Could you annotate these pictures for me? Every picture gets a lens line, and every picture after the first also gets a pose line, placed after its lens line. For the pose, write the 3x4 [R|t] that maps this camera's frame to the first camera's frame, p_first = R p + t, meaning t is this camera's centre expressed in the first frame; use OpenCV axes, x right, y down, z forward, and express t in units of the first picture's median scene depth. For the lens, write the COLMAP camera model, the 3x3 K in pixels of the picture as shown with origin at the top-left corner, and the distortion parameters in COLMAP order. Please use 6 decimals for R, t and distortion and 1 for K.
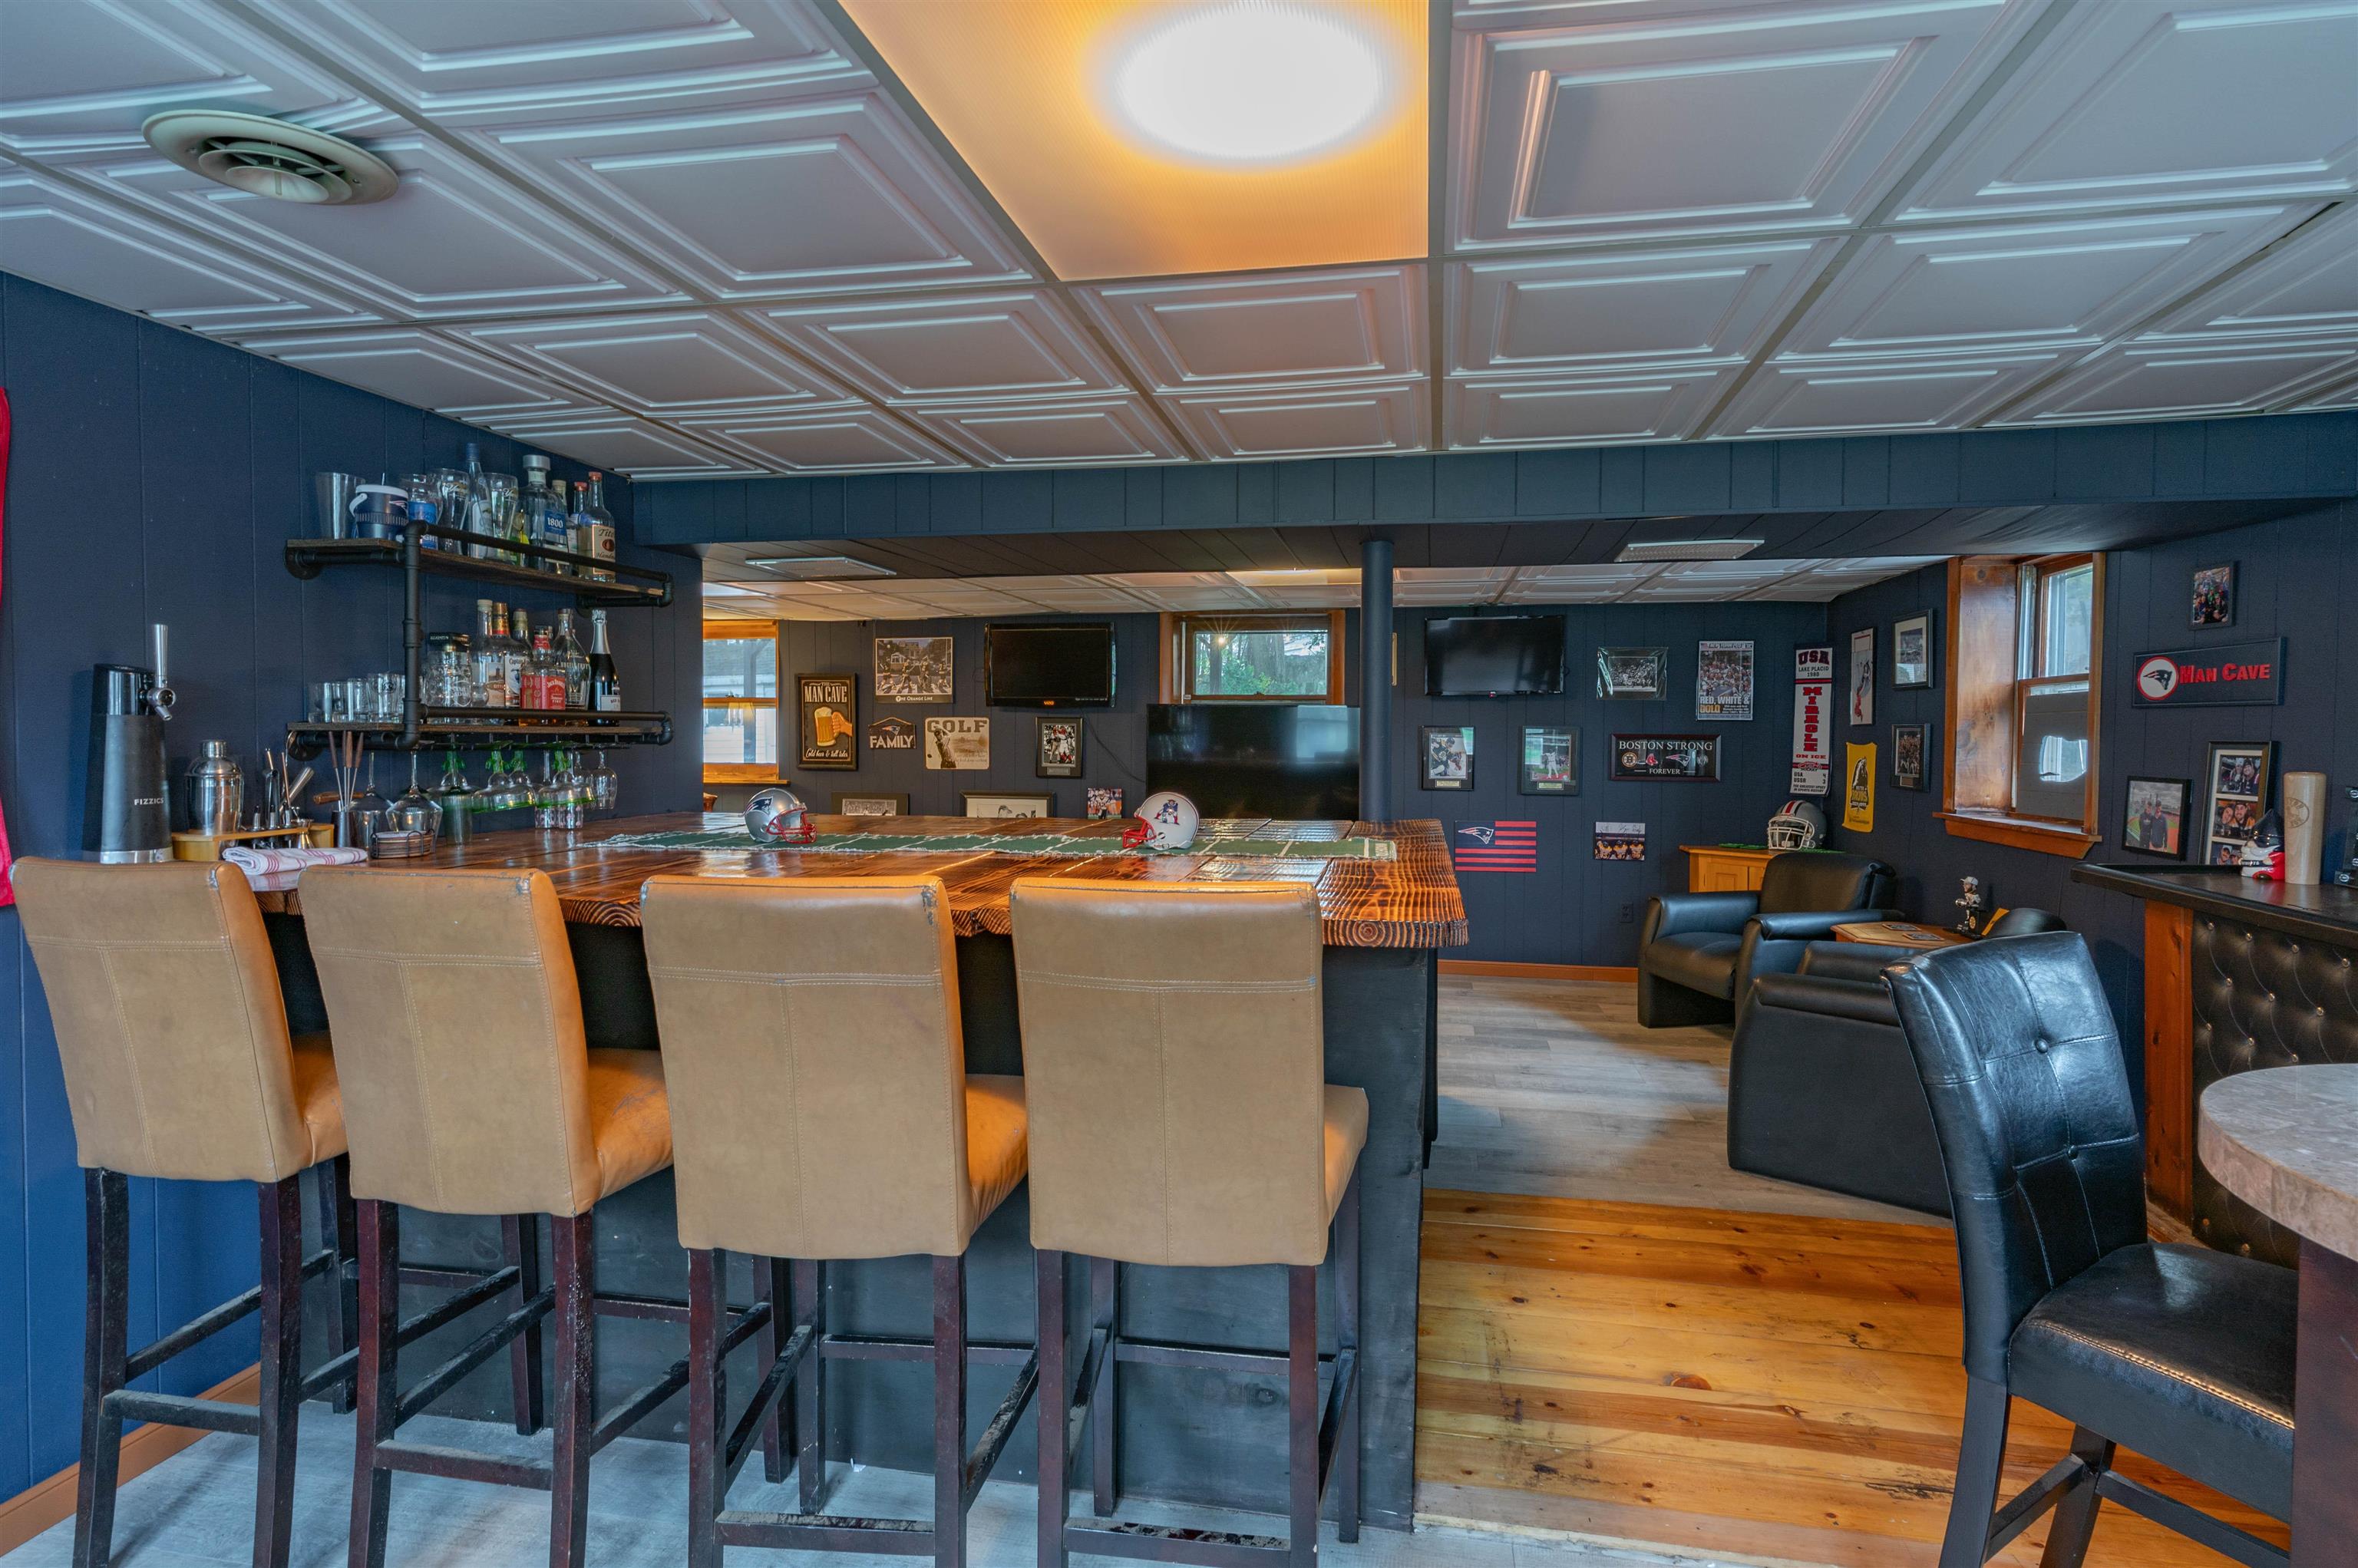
lens RADIAL K [[1177.3, 0, 1222.5], [0, 1177.3, 763.8], [0, 0, 1]] dist [-0.000829, 0.000370]
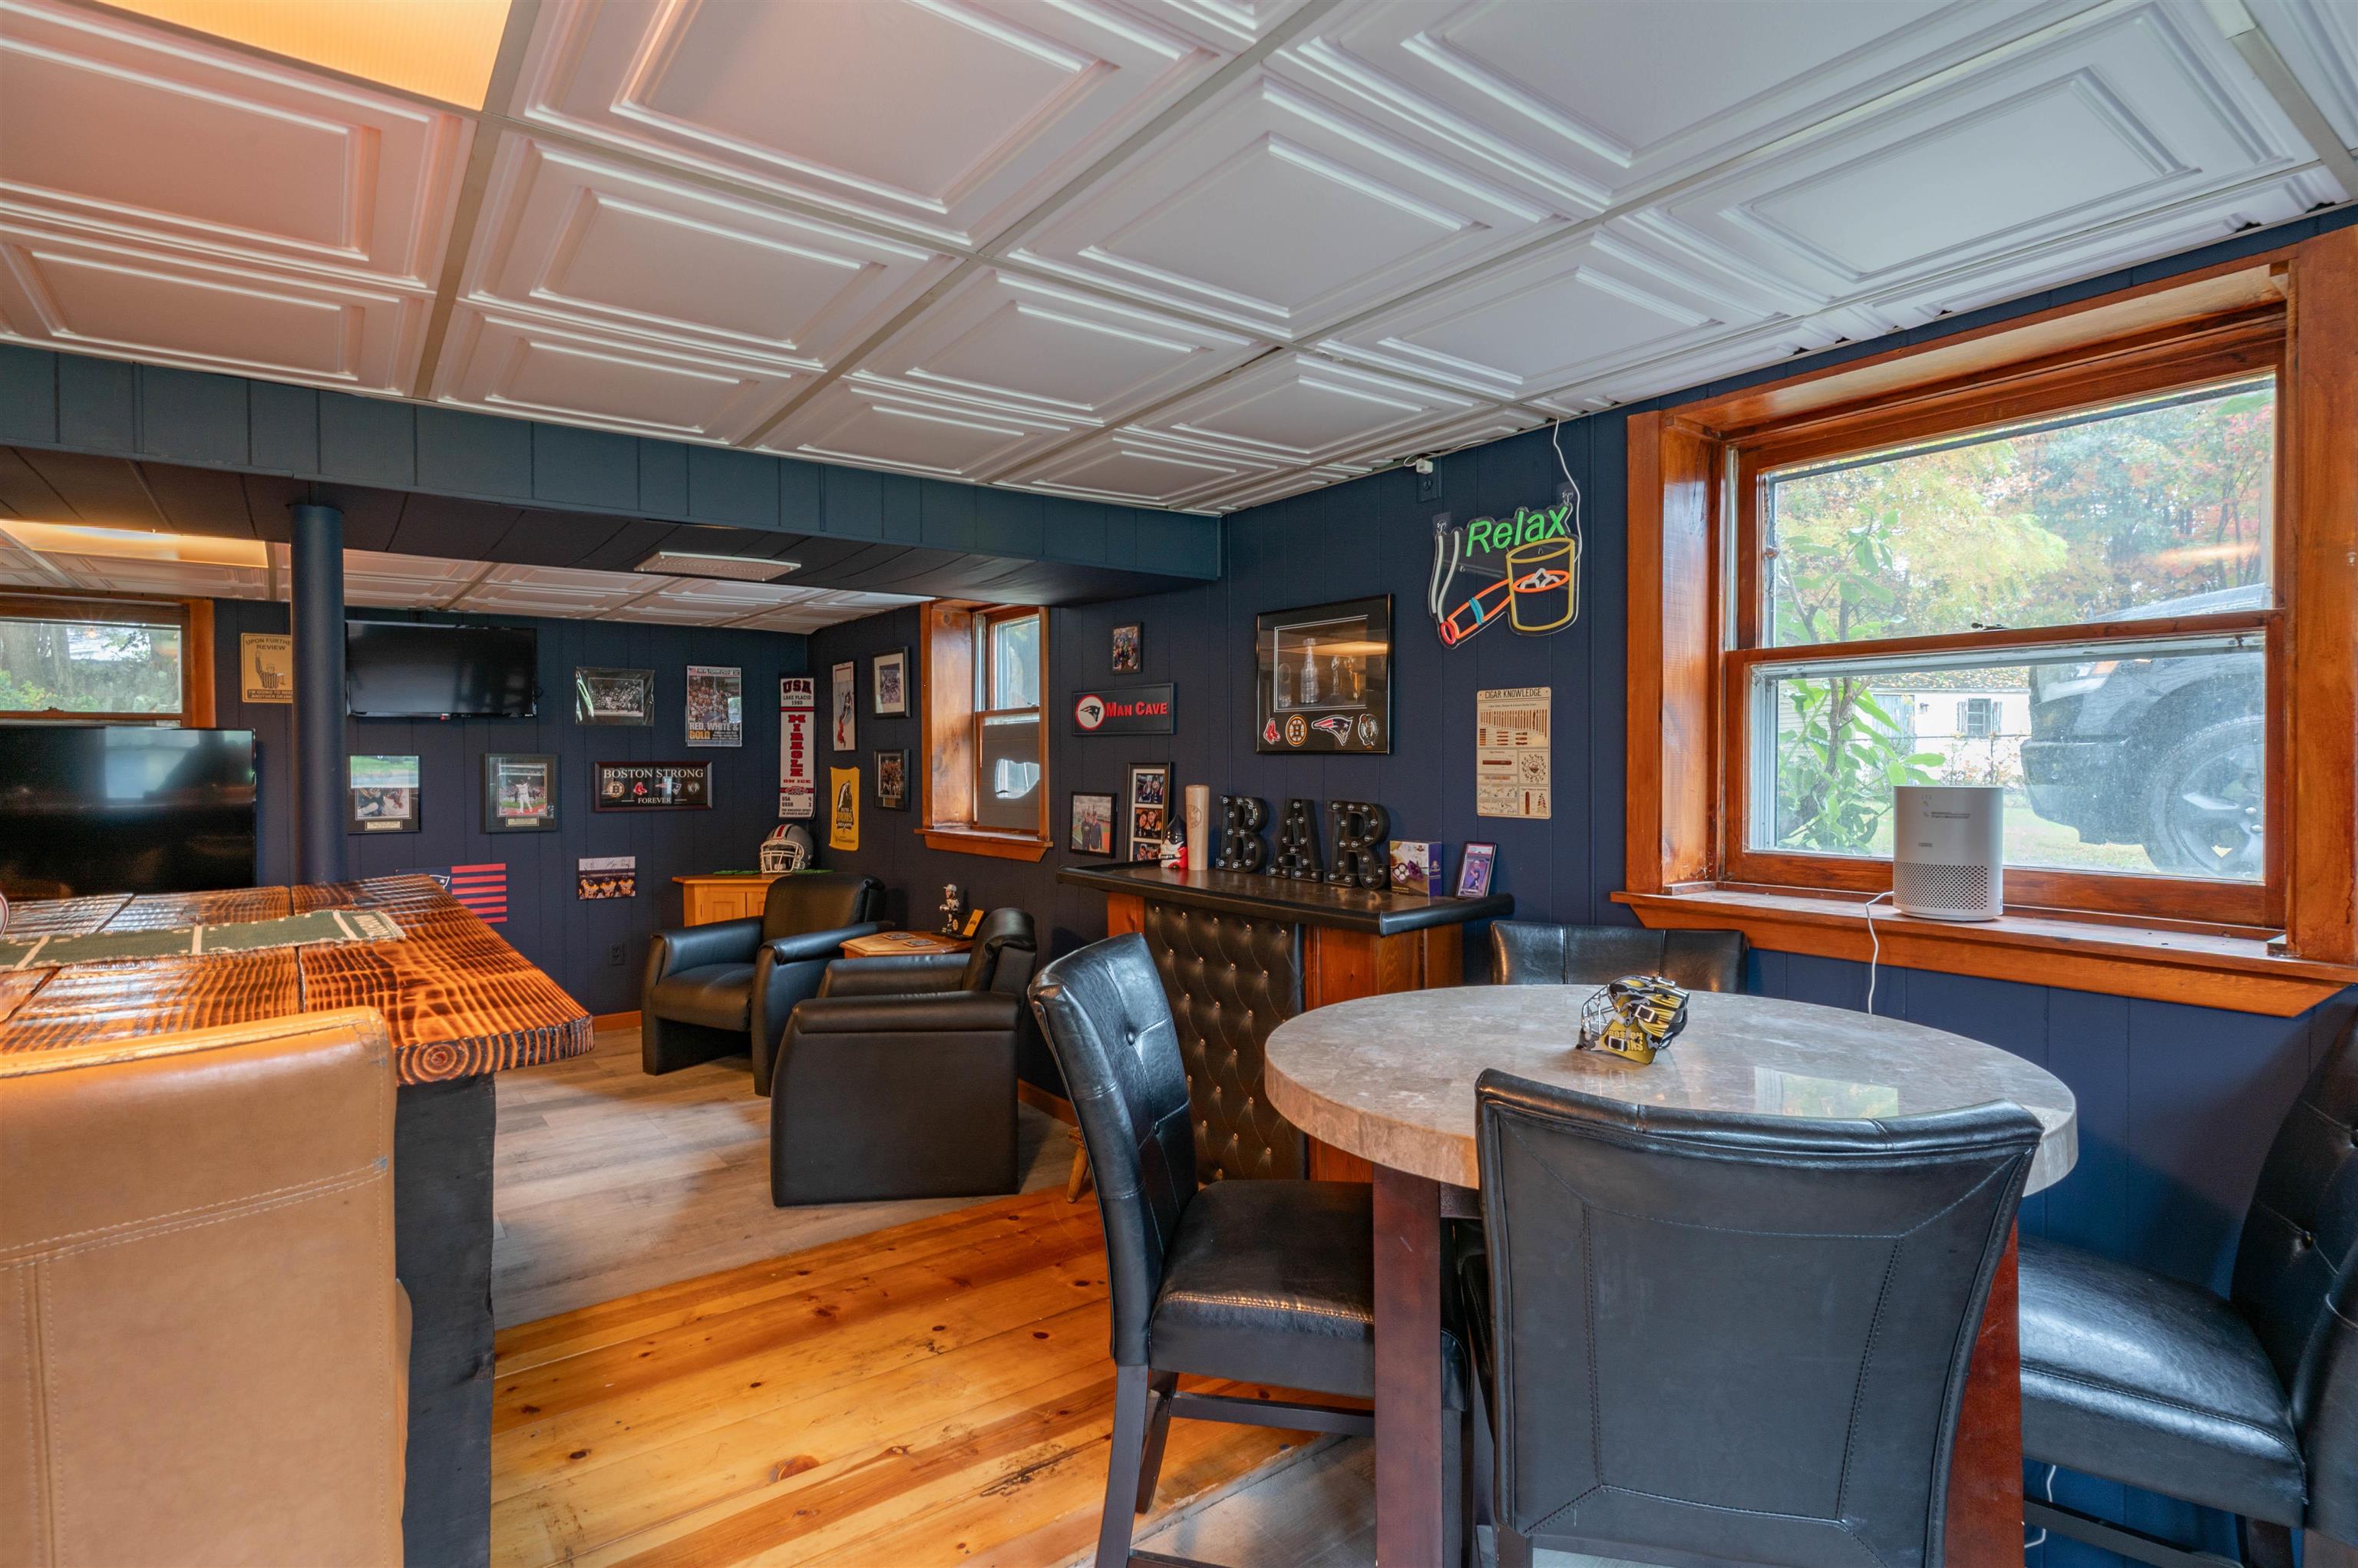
lens RADIAL K [[1144.9, 0, 1173.8], [0, 1144.9, 775.1], [0, 0, 1]] dist [-0.001356, 0.000834]
pose [[0.678512, -0.019612, 0.734327, -0.029528], [0.028664, 0.999589, 0.000210, -0.003703], [-0.734030, 0.020906, 0.678795, 0.100907]]
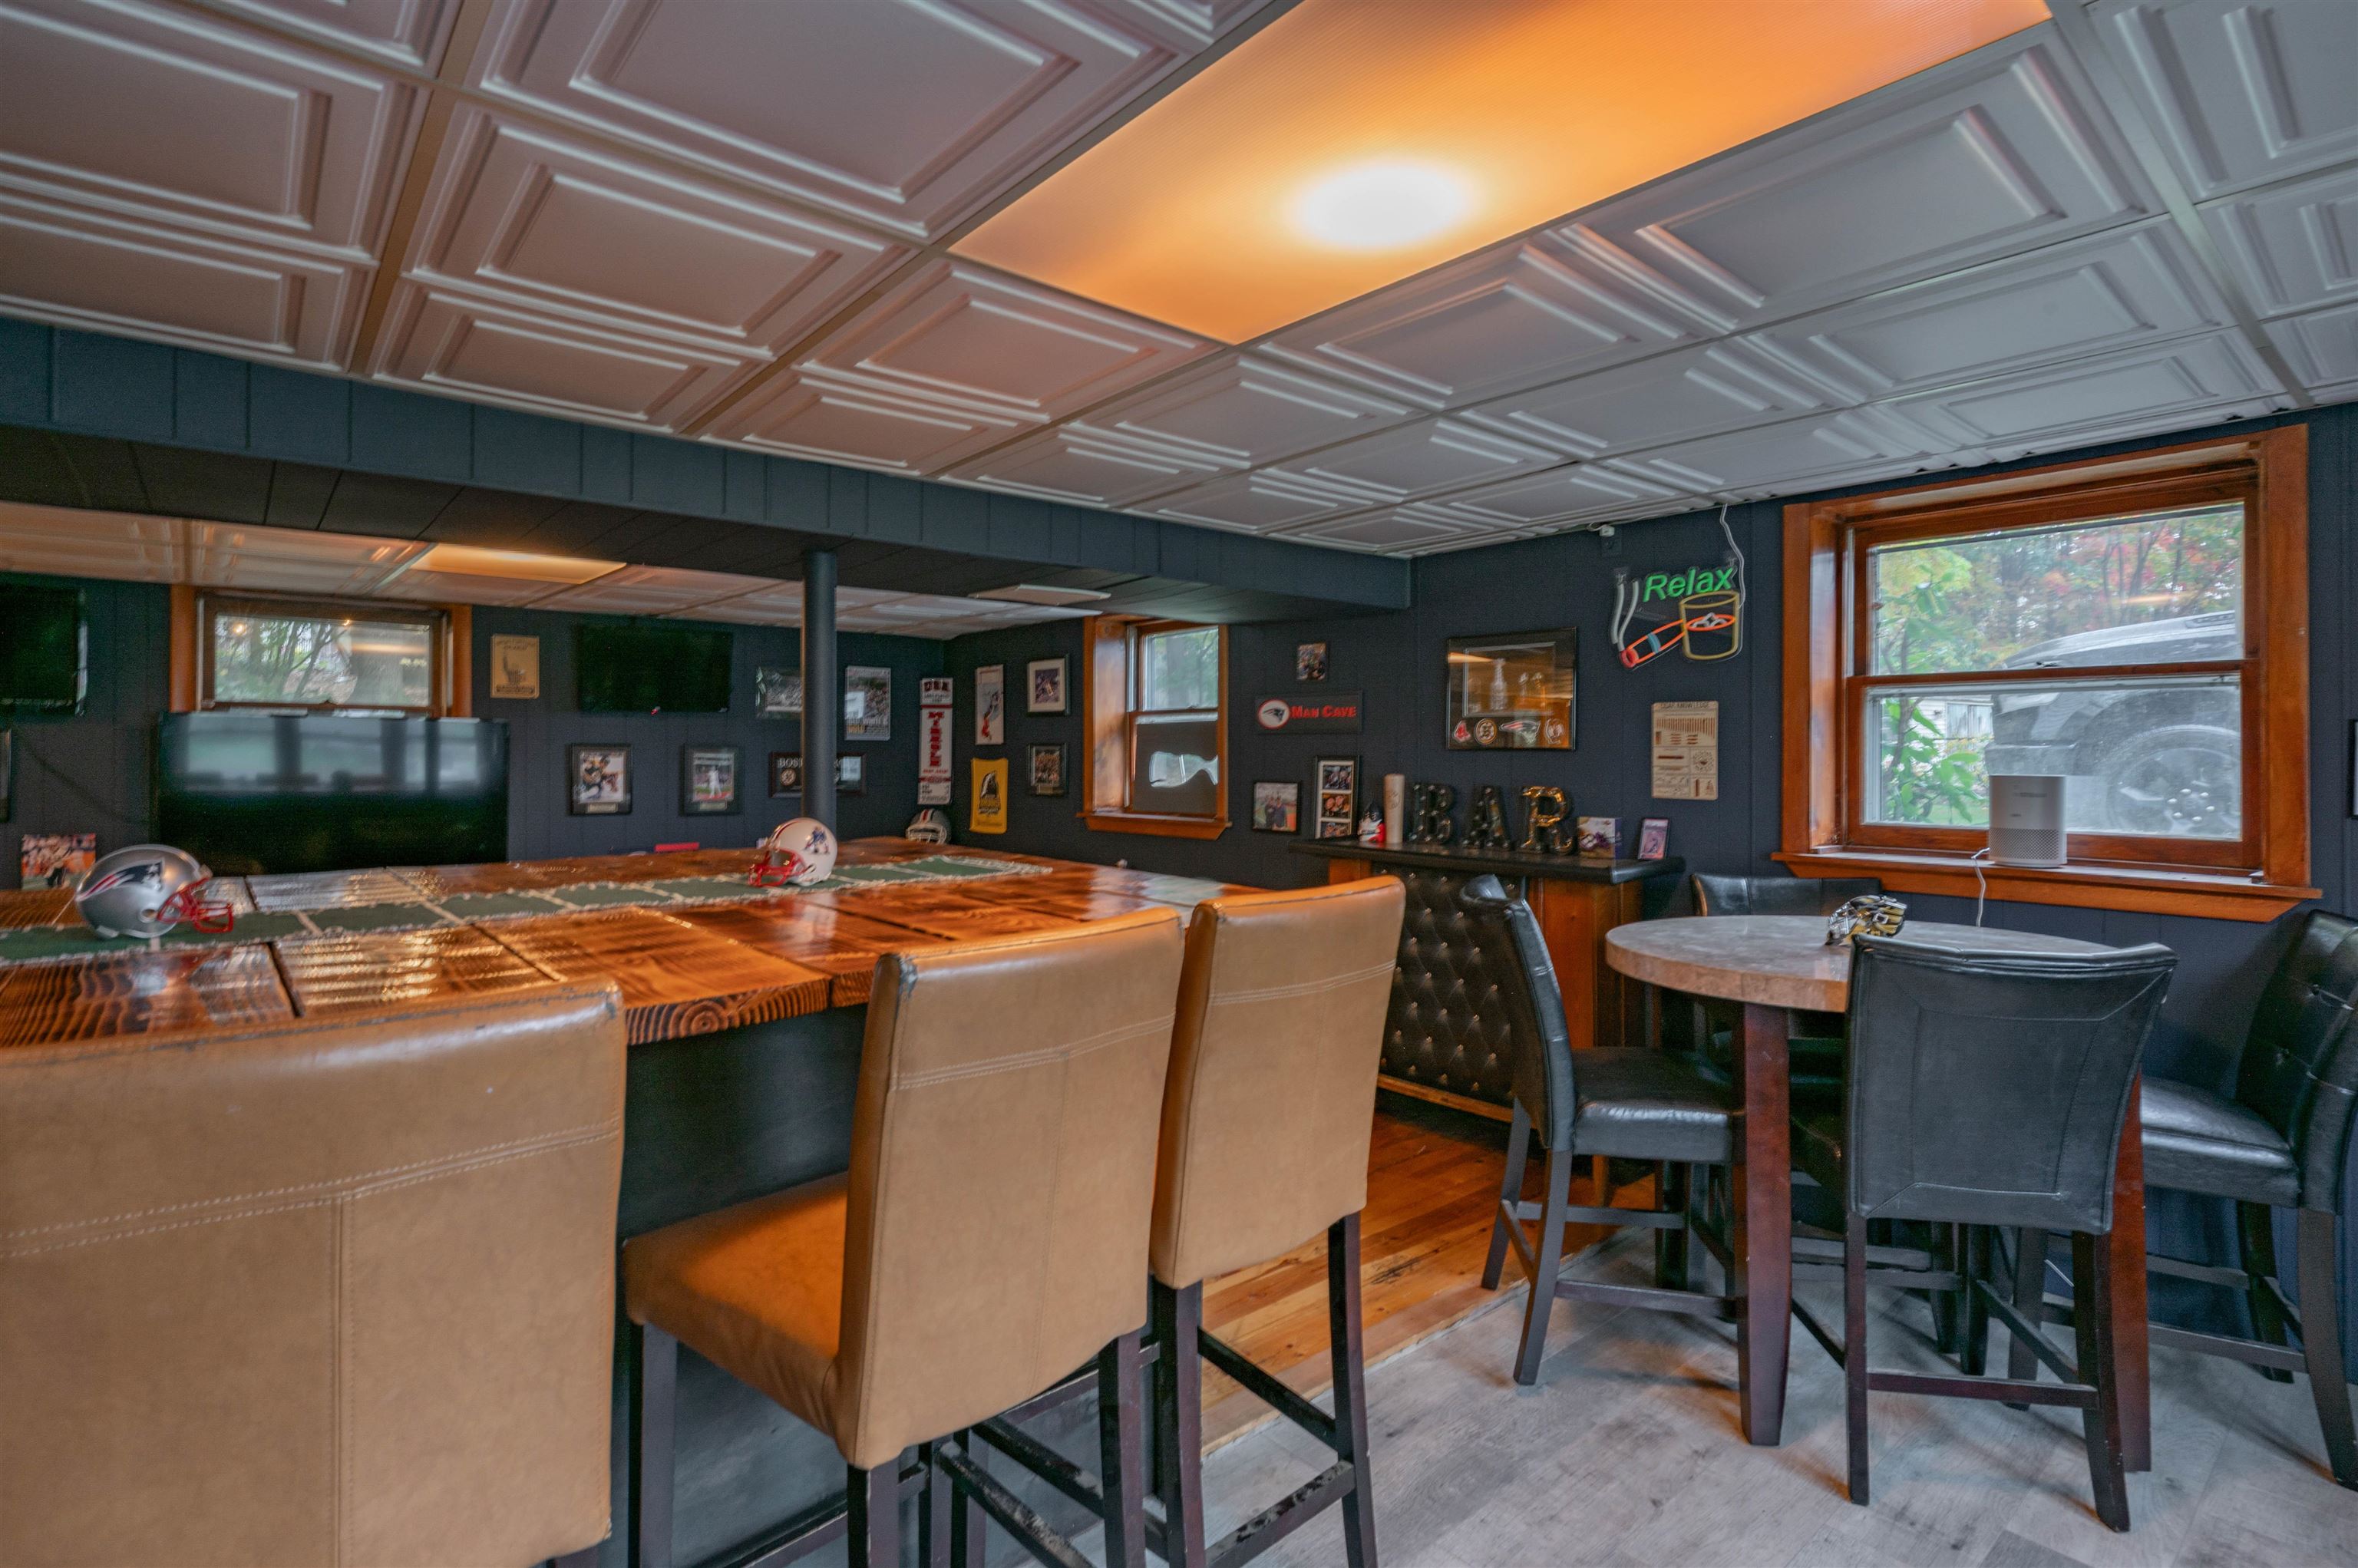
lens RADIAL K [[1141.9, 0, 1182.4], [0, 1141.9, 750.3], [0, 0, 1]] dist [0.000369, 0.000331]
pose [[0.625271, -0.000917, 0.780407, -0.352875], [0.021970, 0.999624, -0.016427, -0.004809], [-0.780099, 0.027417, 0.625056, 0.161319]]
